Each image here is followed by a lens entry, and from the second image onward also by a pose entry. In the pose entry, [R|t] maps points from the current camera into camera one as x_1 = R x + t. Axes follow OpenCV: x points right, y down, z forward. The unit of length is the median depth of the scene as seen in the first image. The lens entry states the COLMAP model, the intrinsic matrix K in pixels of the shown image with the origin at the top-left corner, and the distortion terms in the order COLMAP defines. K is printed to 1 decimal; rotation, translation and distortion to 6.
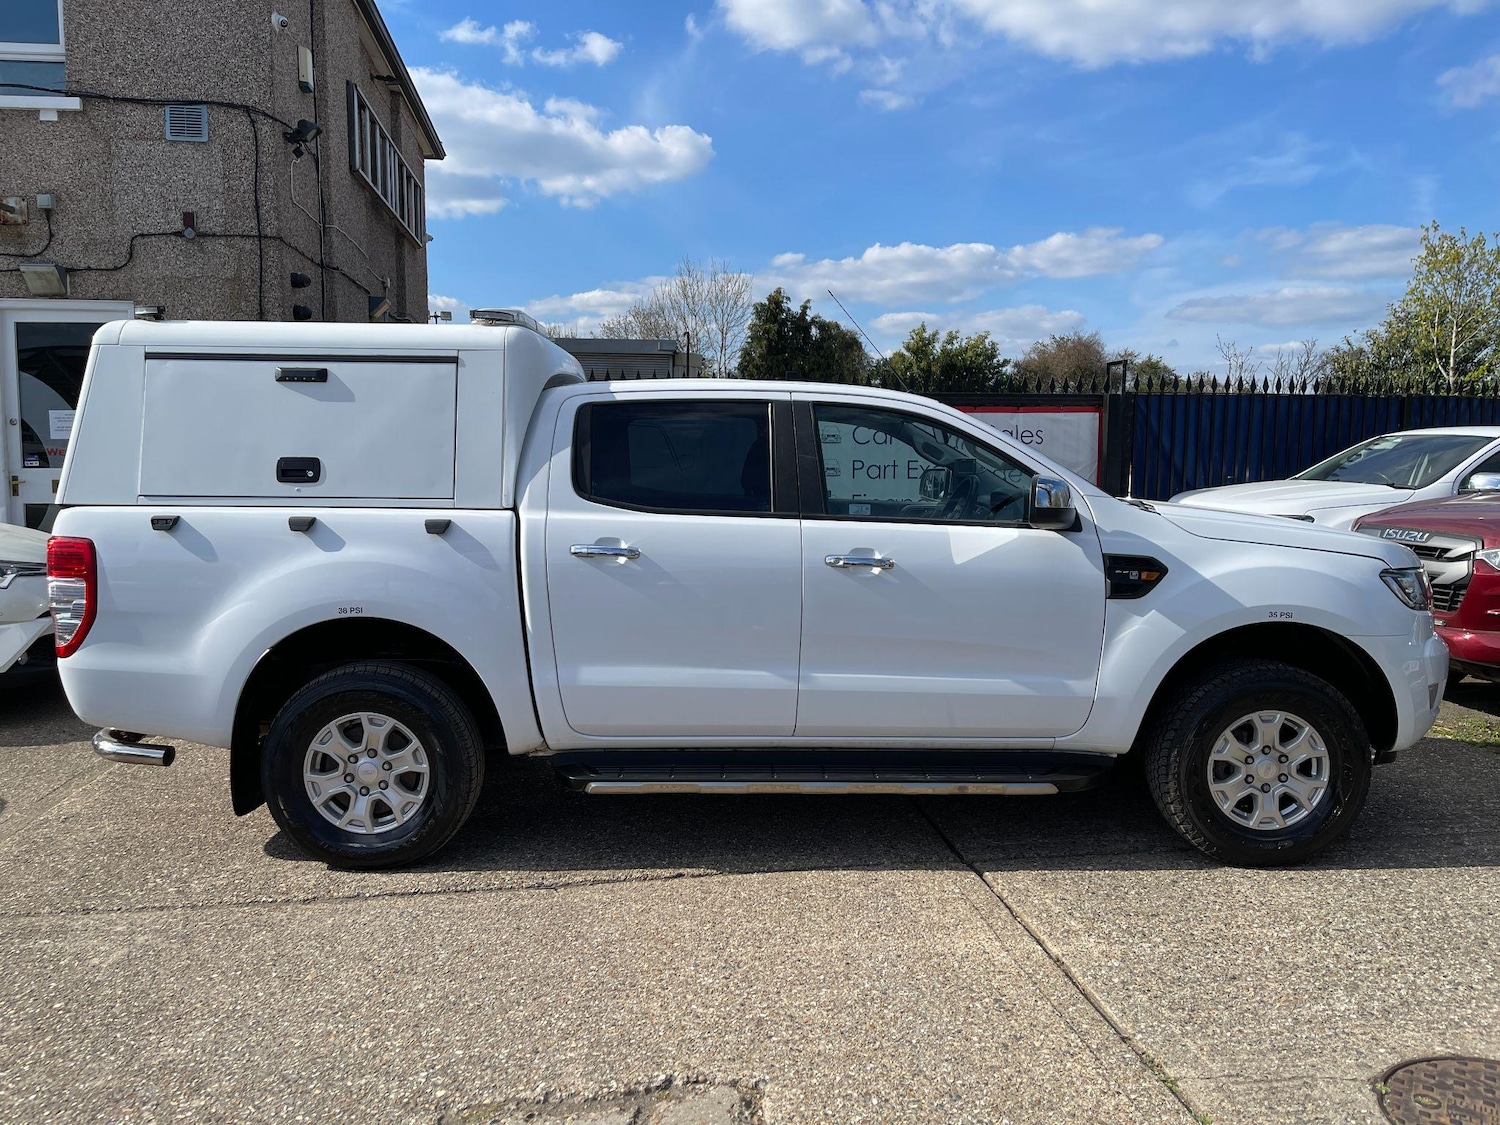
lens RADIAL K [[1138.0, 0, 761.3], [0, 1138.0, 574.3], [0, 0, 1]] dist [0.070186, -0.096544]
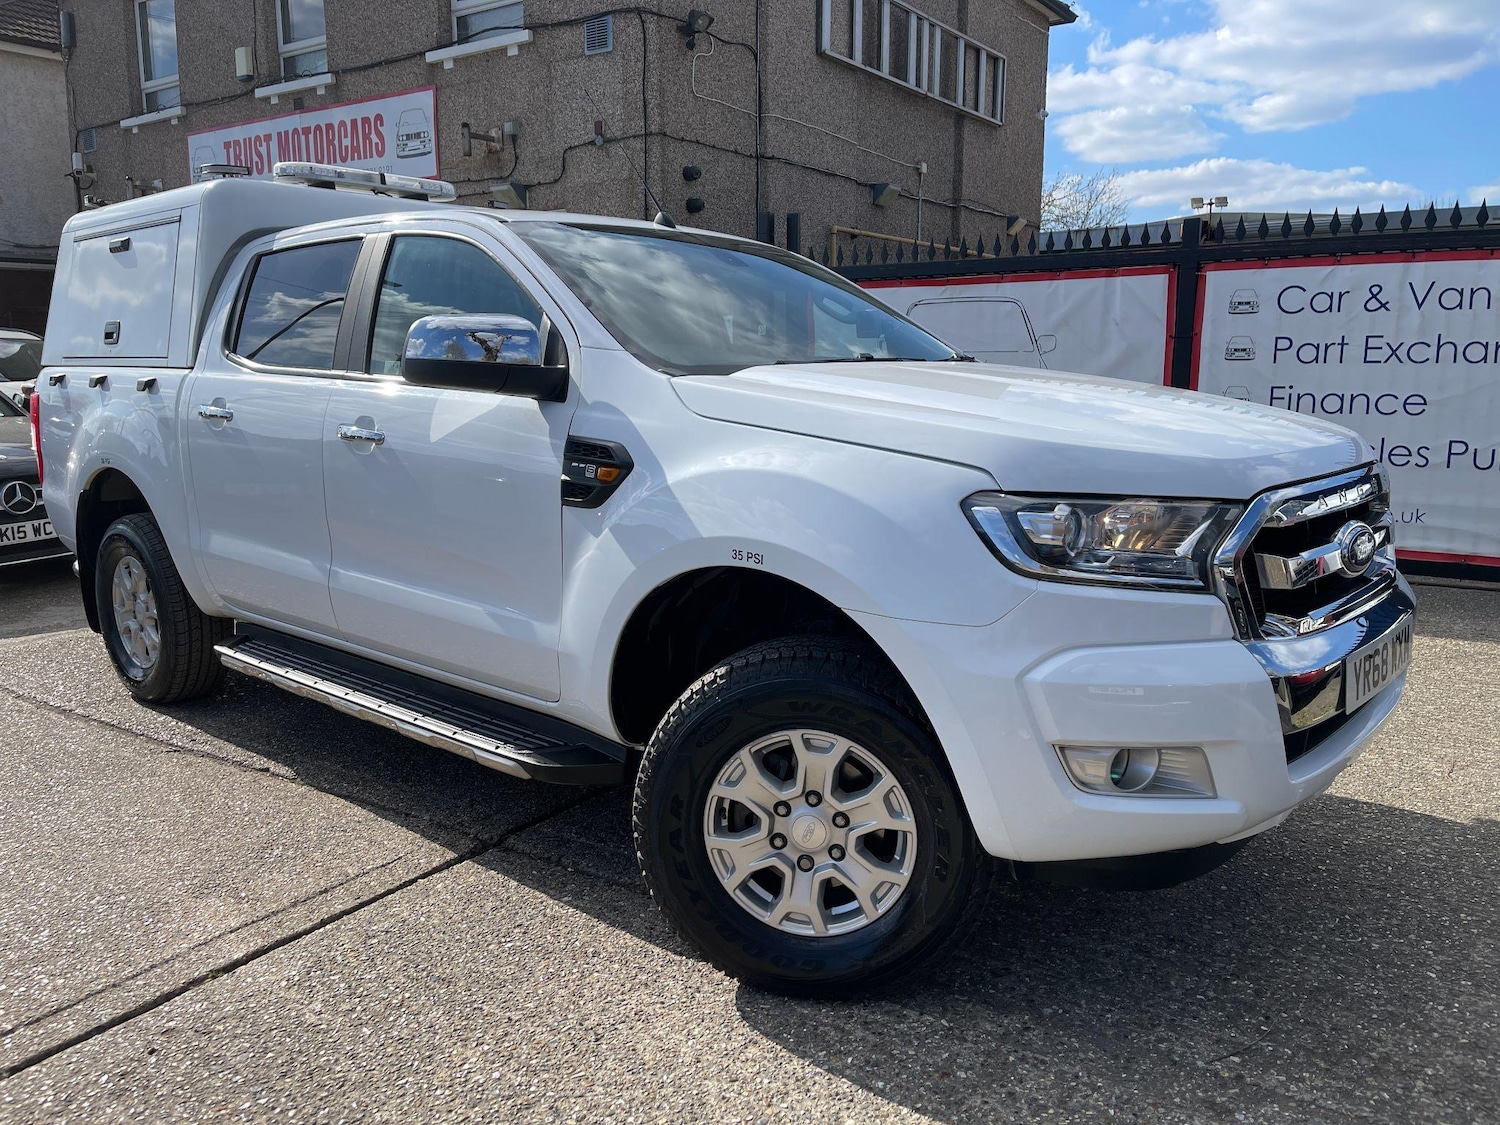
lens RADIAL K [[1138.0, 0, 756.3], [0, 1138.0, 576.3], [0, 0, 1]] dist [0.070186, -0.096544]
pose [[0.733219, 0.120320, -0.669263, 0.794891], [-0.070706, 0.992376, 0.100946, -0.011325], [0.676306, -0.026695, 0.736137, 0.575895]]
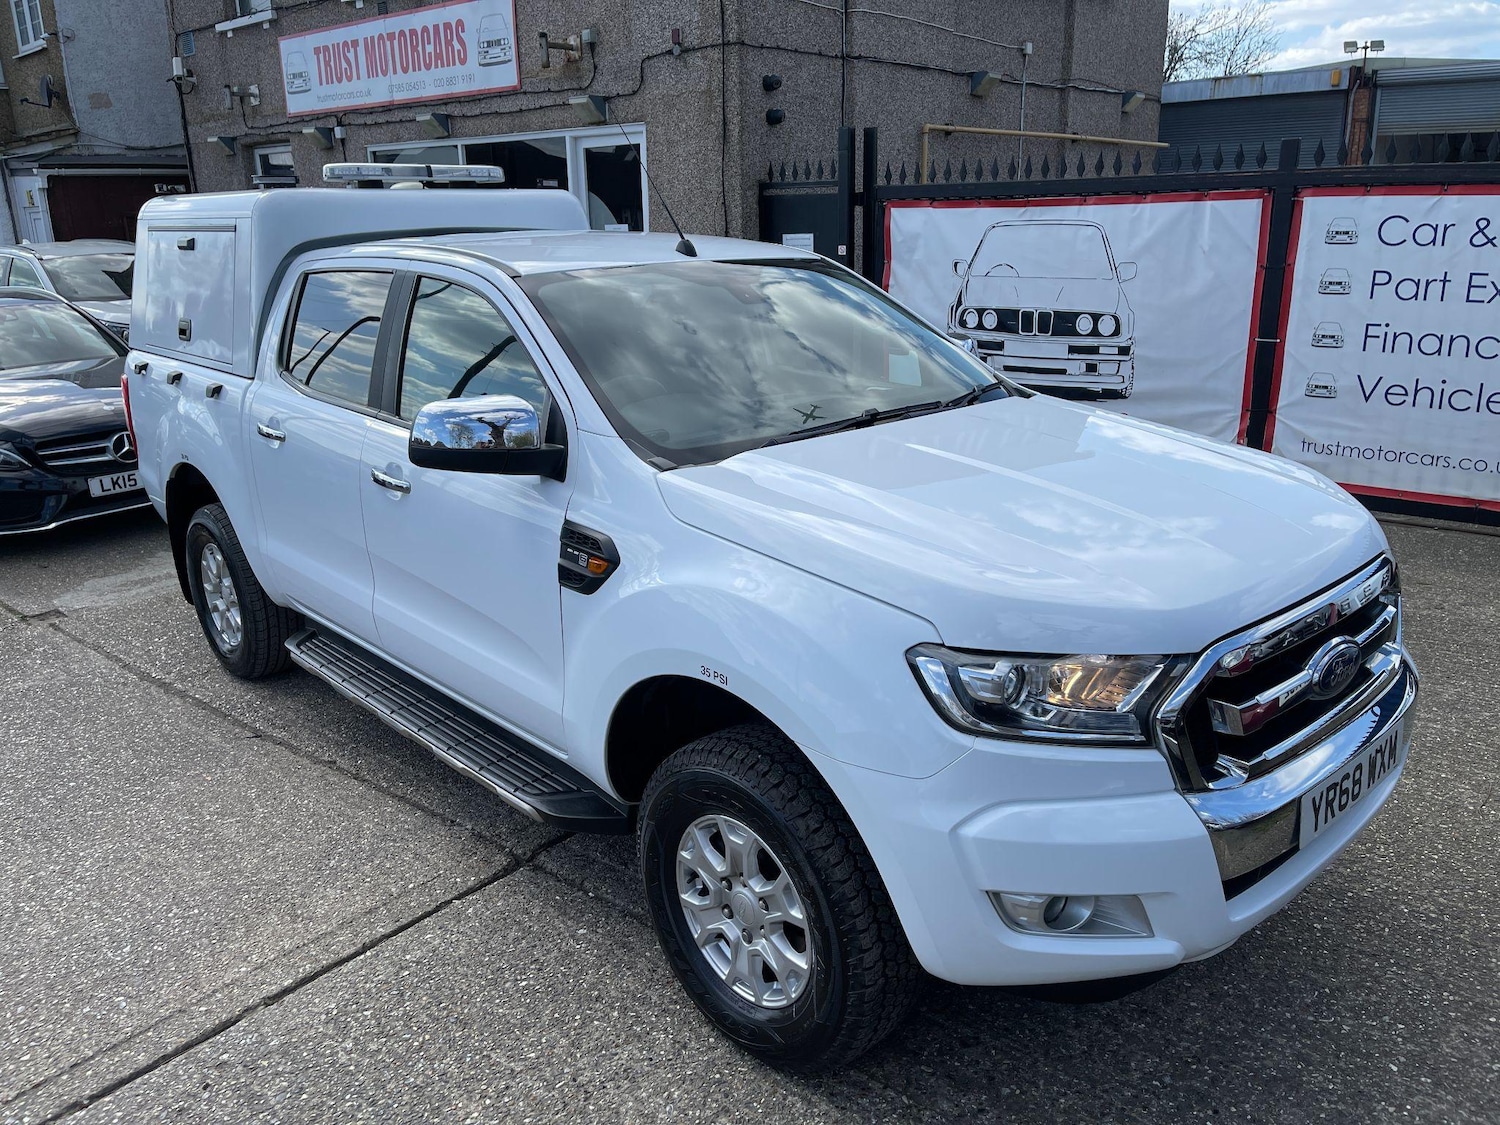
lens RADIAL K [[1138.0, 0, 754.0], [0, 1138.0, 560.4], [0, 0, 1]] dist [0.070186, -0.096544]
pose [[0.662496, 0.197787, -0.722482, 0.838389], [-0.054647, 0.974702, 0.216726, -0.142299], [0.747070, -0.104099, 0.656544, 0.619392]]
